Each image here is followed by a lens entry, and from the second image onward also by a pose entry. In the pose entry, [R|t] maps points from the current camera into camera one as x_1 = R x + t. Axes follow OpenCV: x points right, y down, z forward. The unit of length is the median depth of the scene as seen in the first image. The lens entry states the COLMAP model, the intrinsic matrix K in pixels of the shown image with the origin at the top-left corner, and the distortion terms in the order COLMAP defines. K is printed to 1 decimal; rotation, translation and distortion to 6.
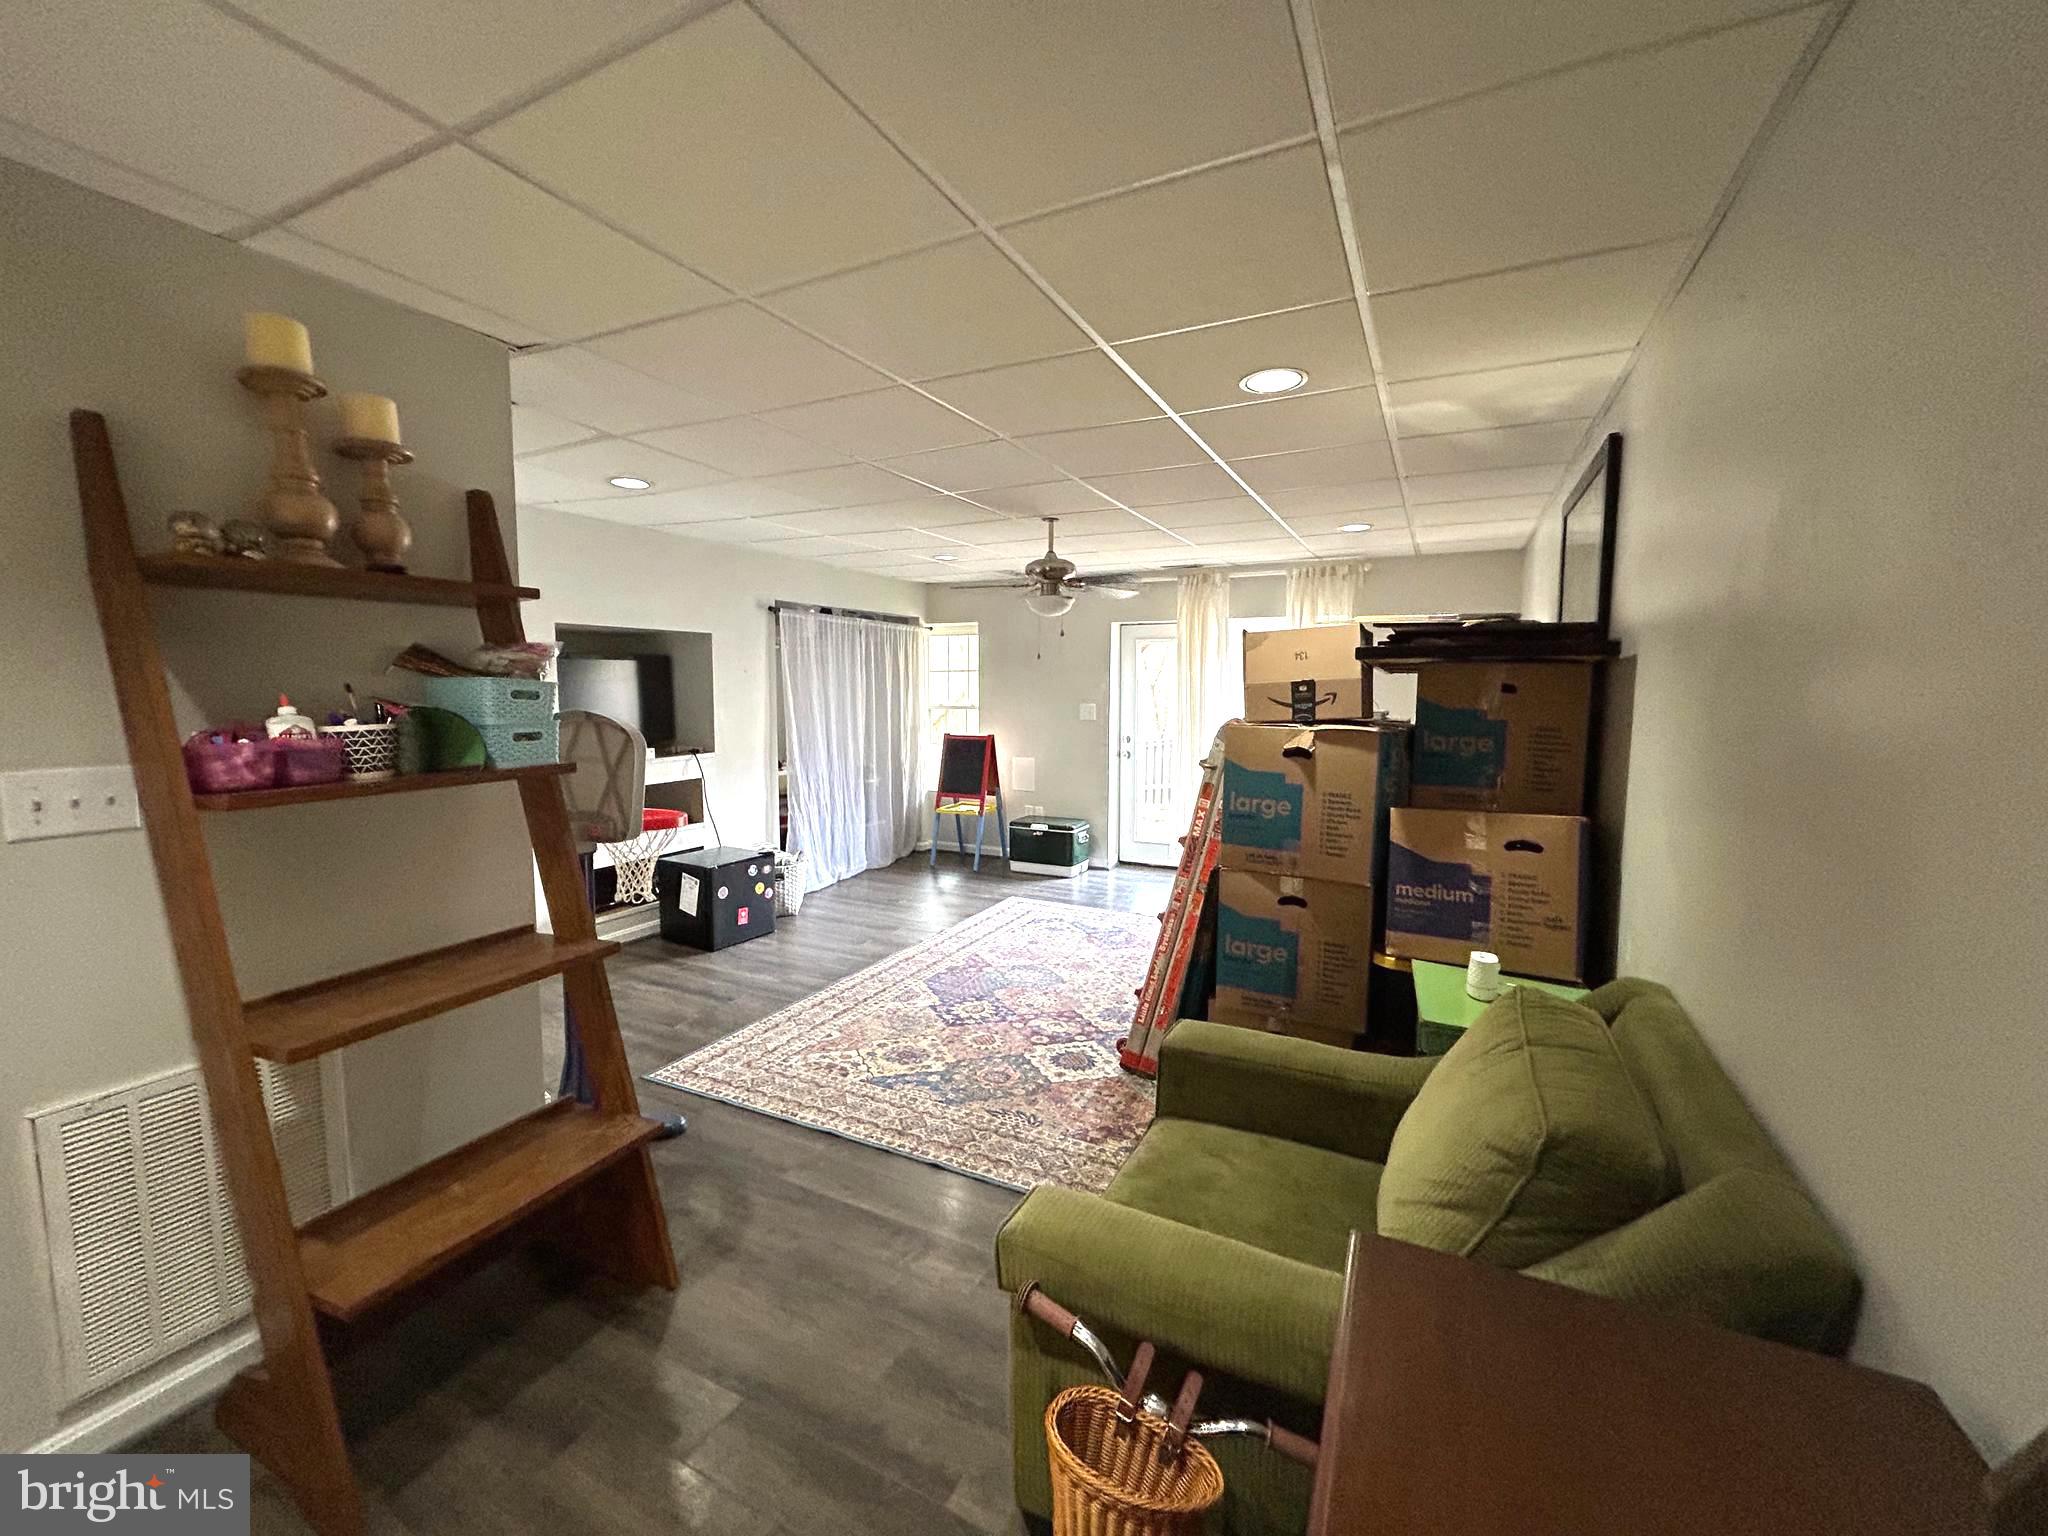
lens RADIAL K [[832.7, 0, 1026.4], [0, 832.7, 768.1], [0, 0, 1]] dist [-0.000114, 0.000386]
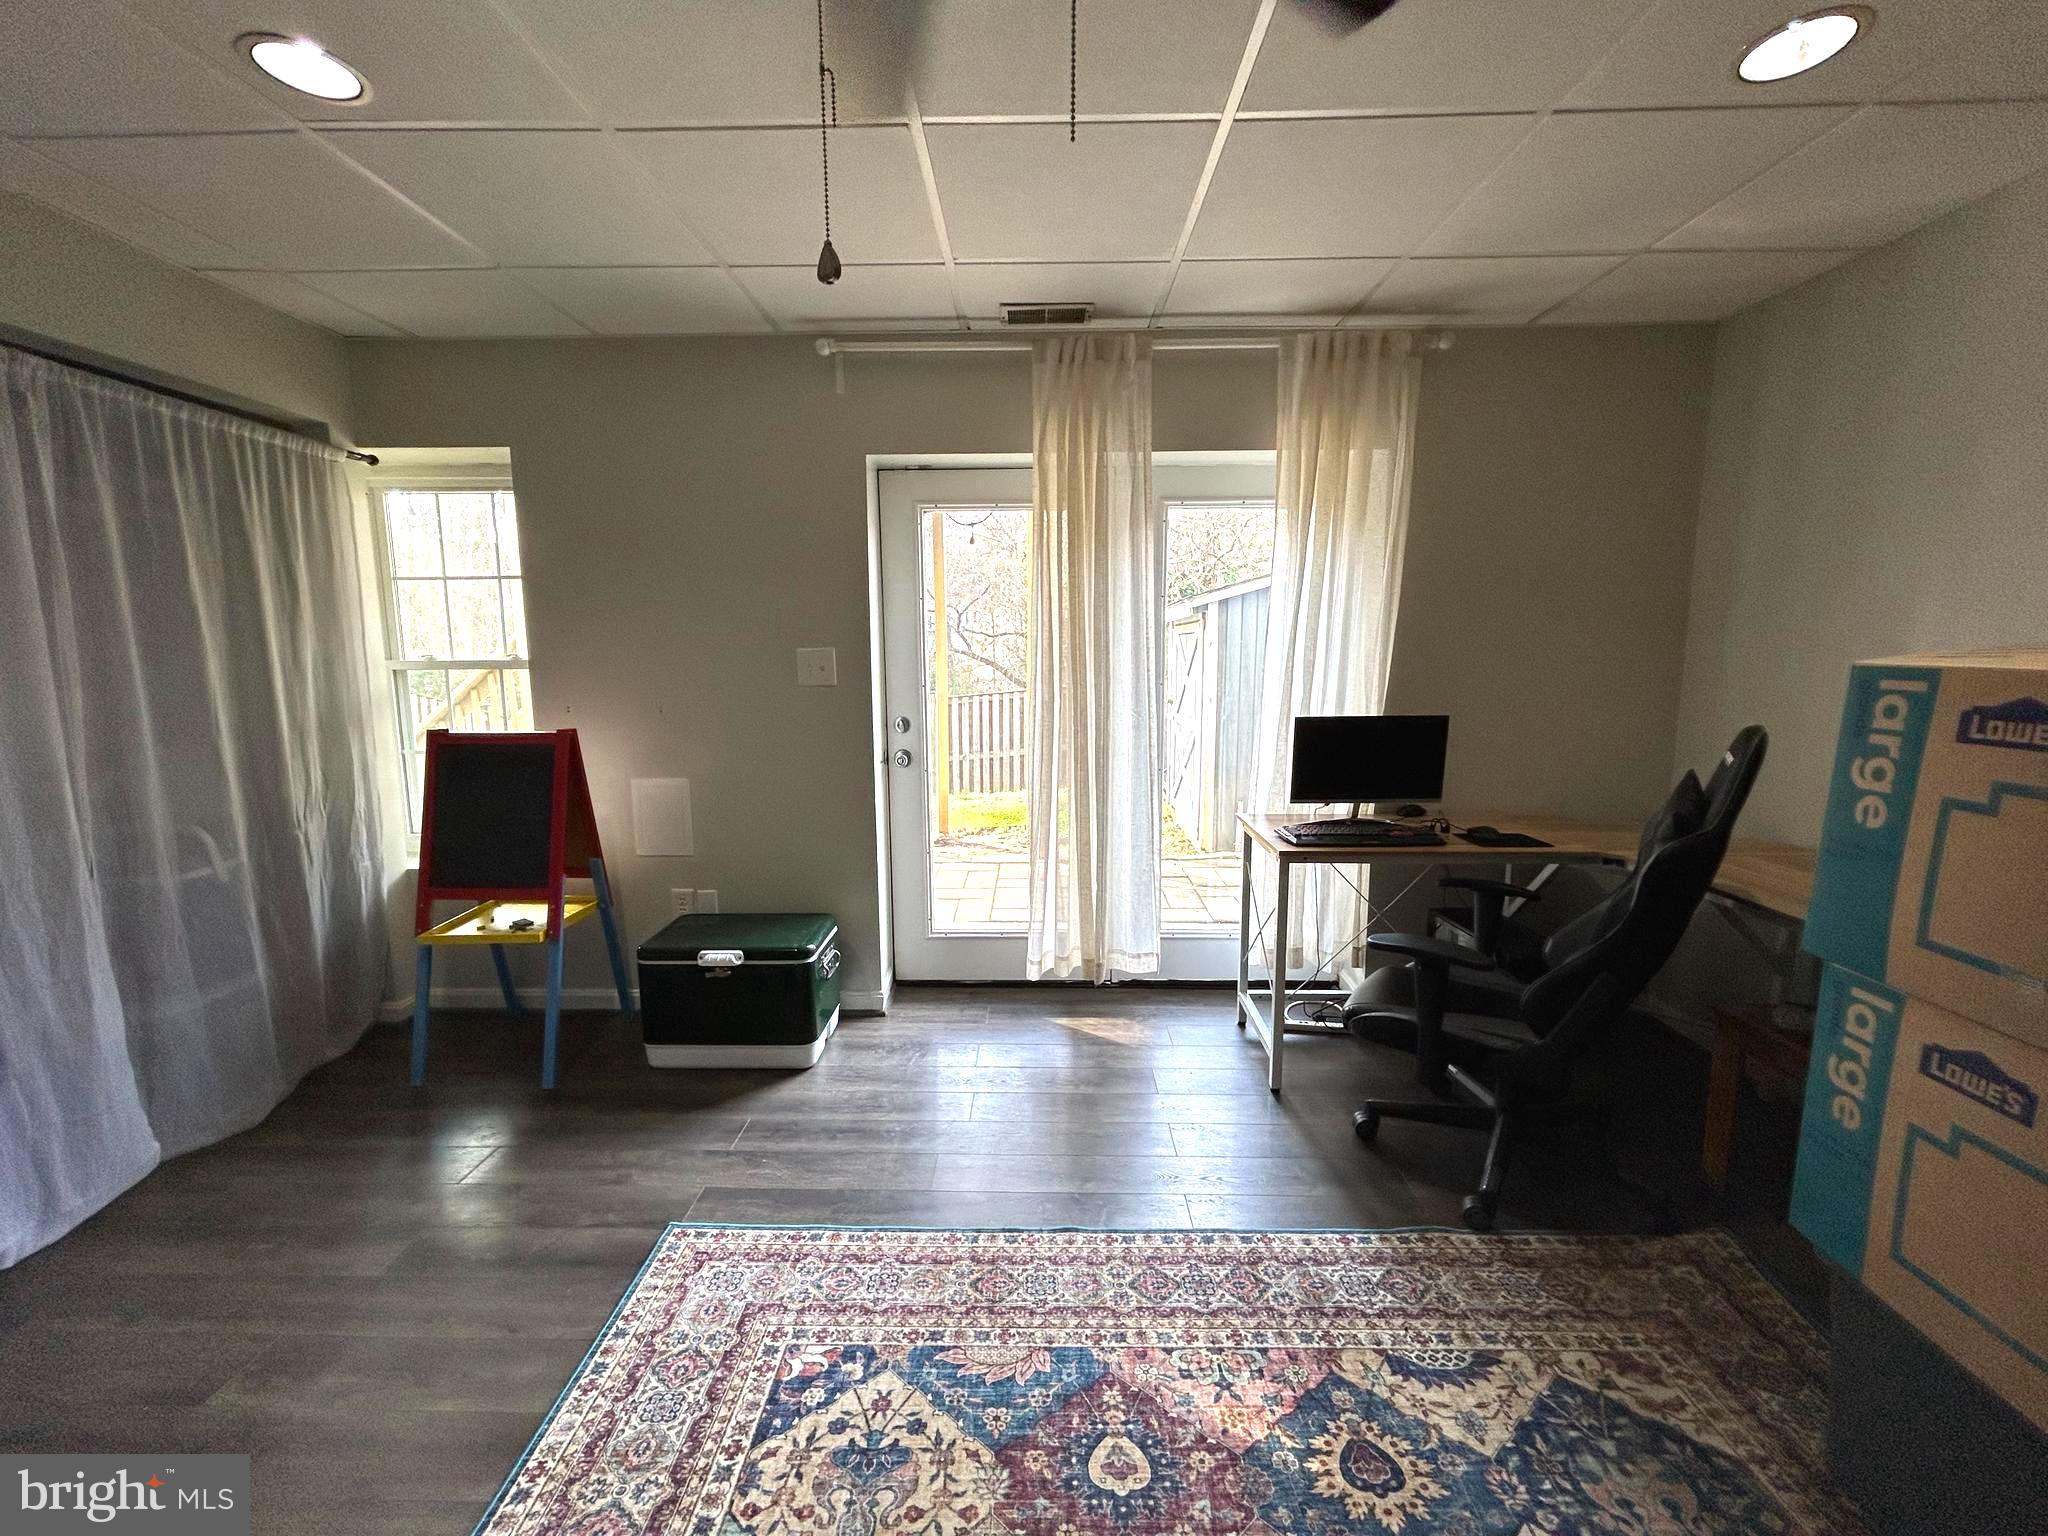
lens RADIAL K [[832.7, 0, 1022.9], [0, 832.7, 764.2], [0, 0, 1]] dist [-0.000114, 0.000386]
pose [[0.903386, -0.066478, 0.423643, -0.020899], [0.050289, 0.997518, 0.049293, -0.041789], [-0.425869, -0.023226, 0.904487, 0.718604]]
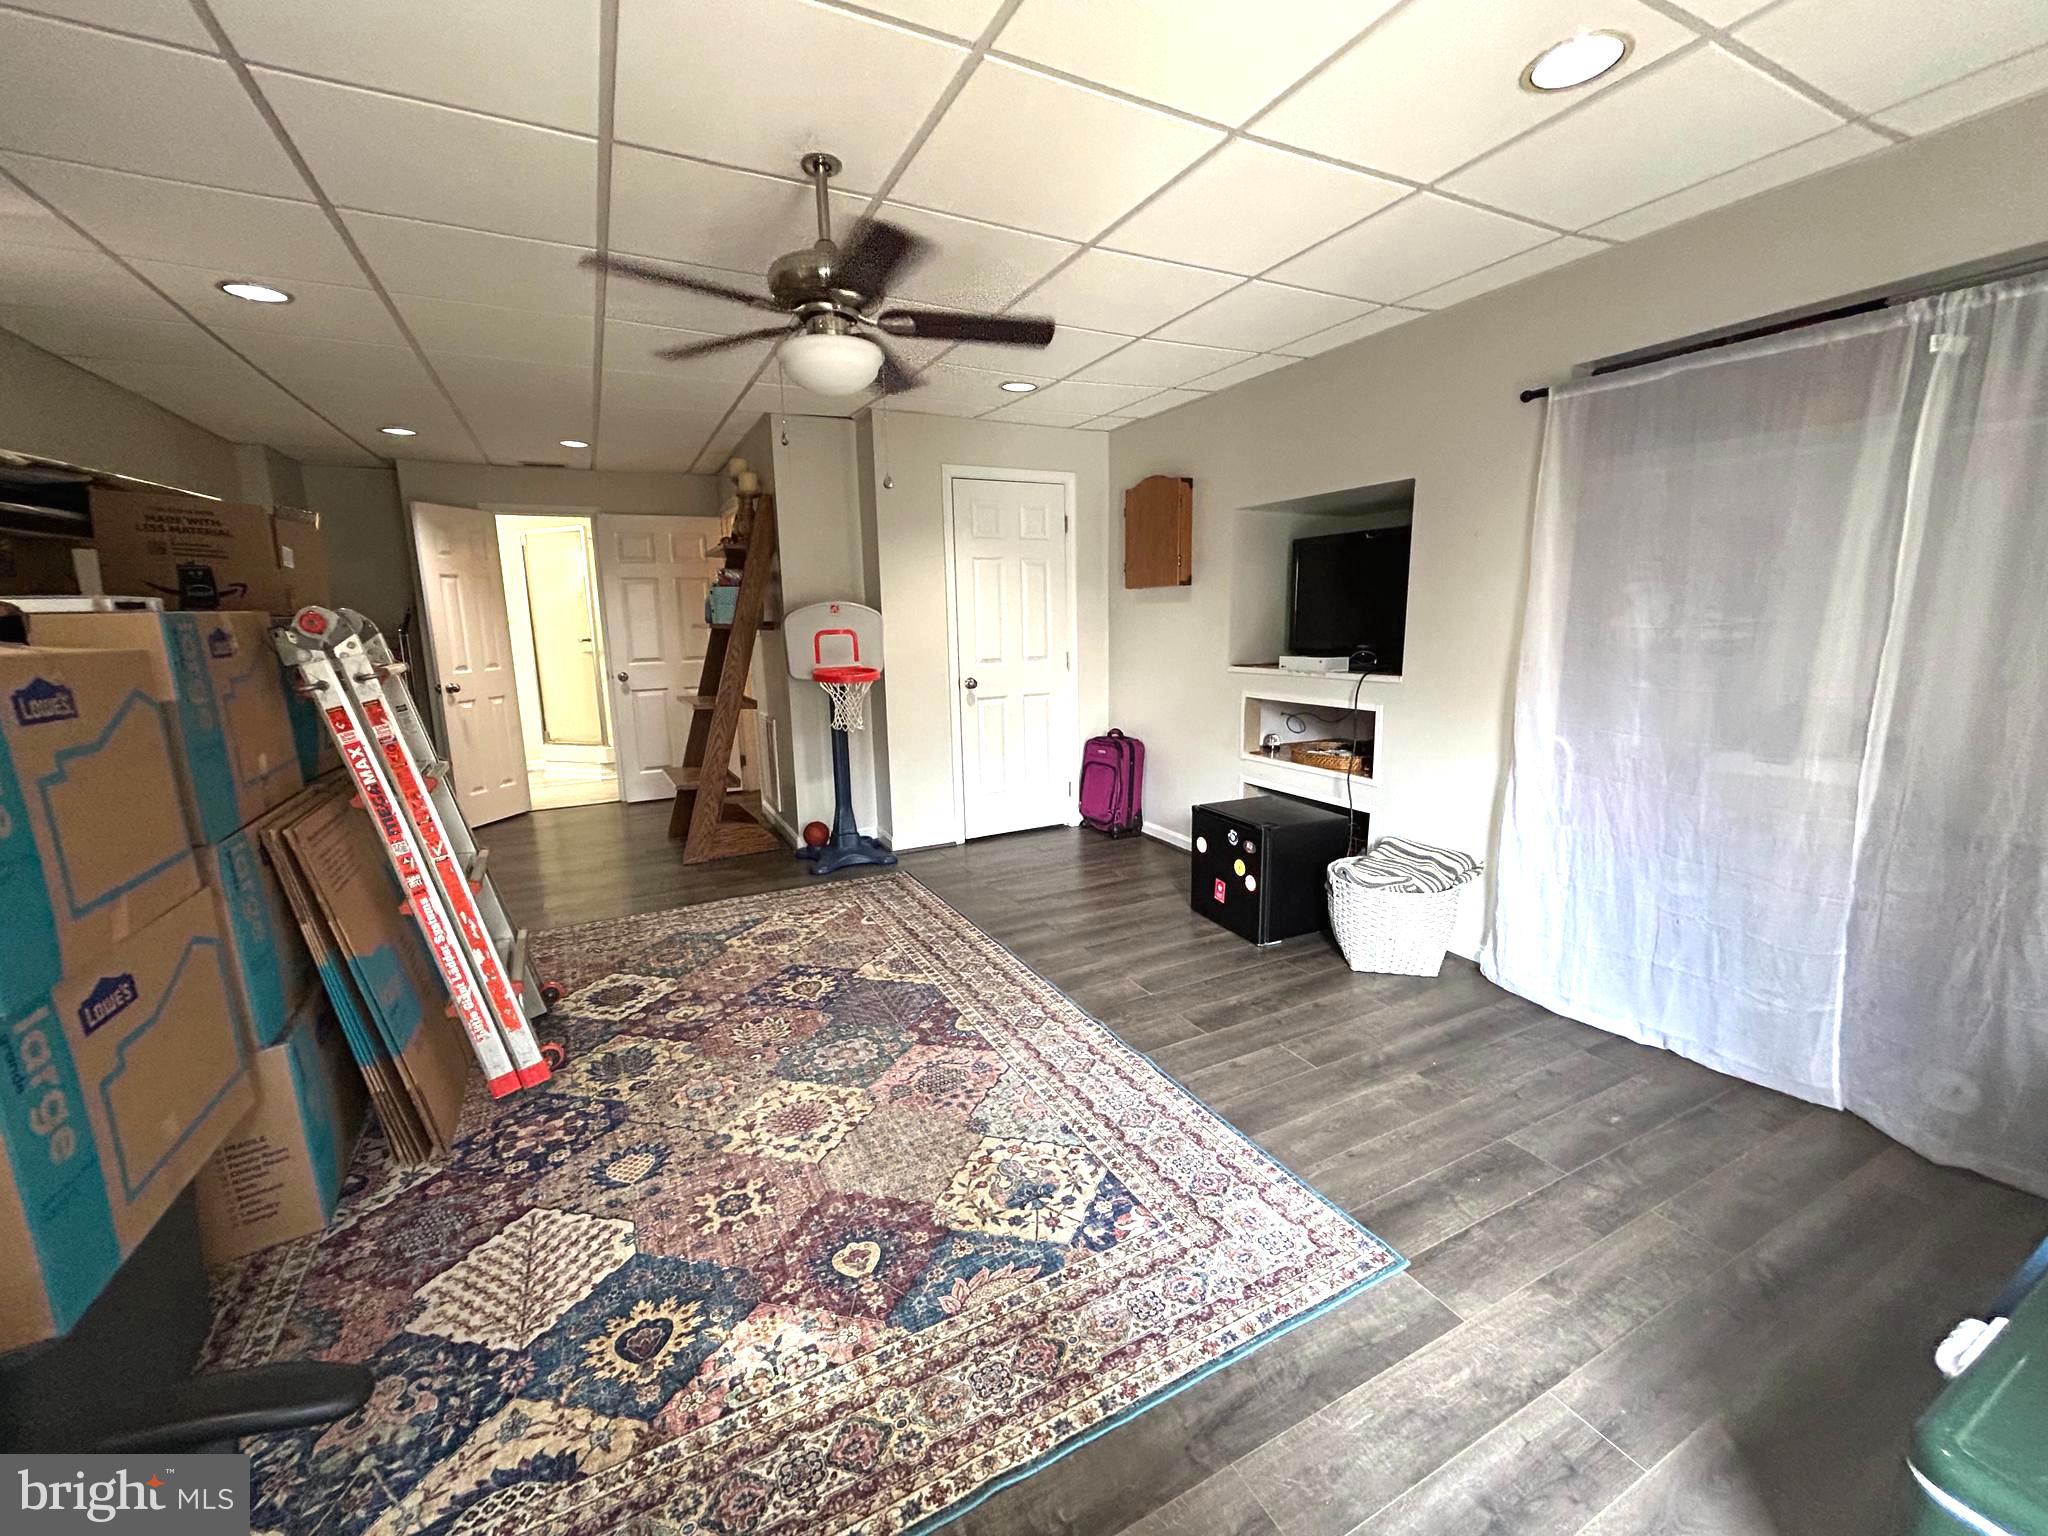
lens RADIAL K [[832.7, 0, 1019.7], [0, 832.7, 754.1], [0, 0, 1]] dist [-0.000114, 0.000386]
pose [[-0.591126, 0.143273, -0.793752, 0.299813], [-0.065257, 0.972376, 0.224114, -0.083752], [0.803935, 0.184278, -0.565447, 1.140452]]
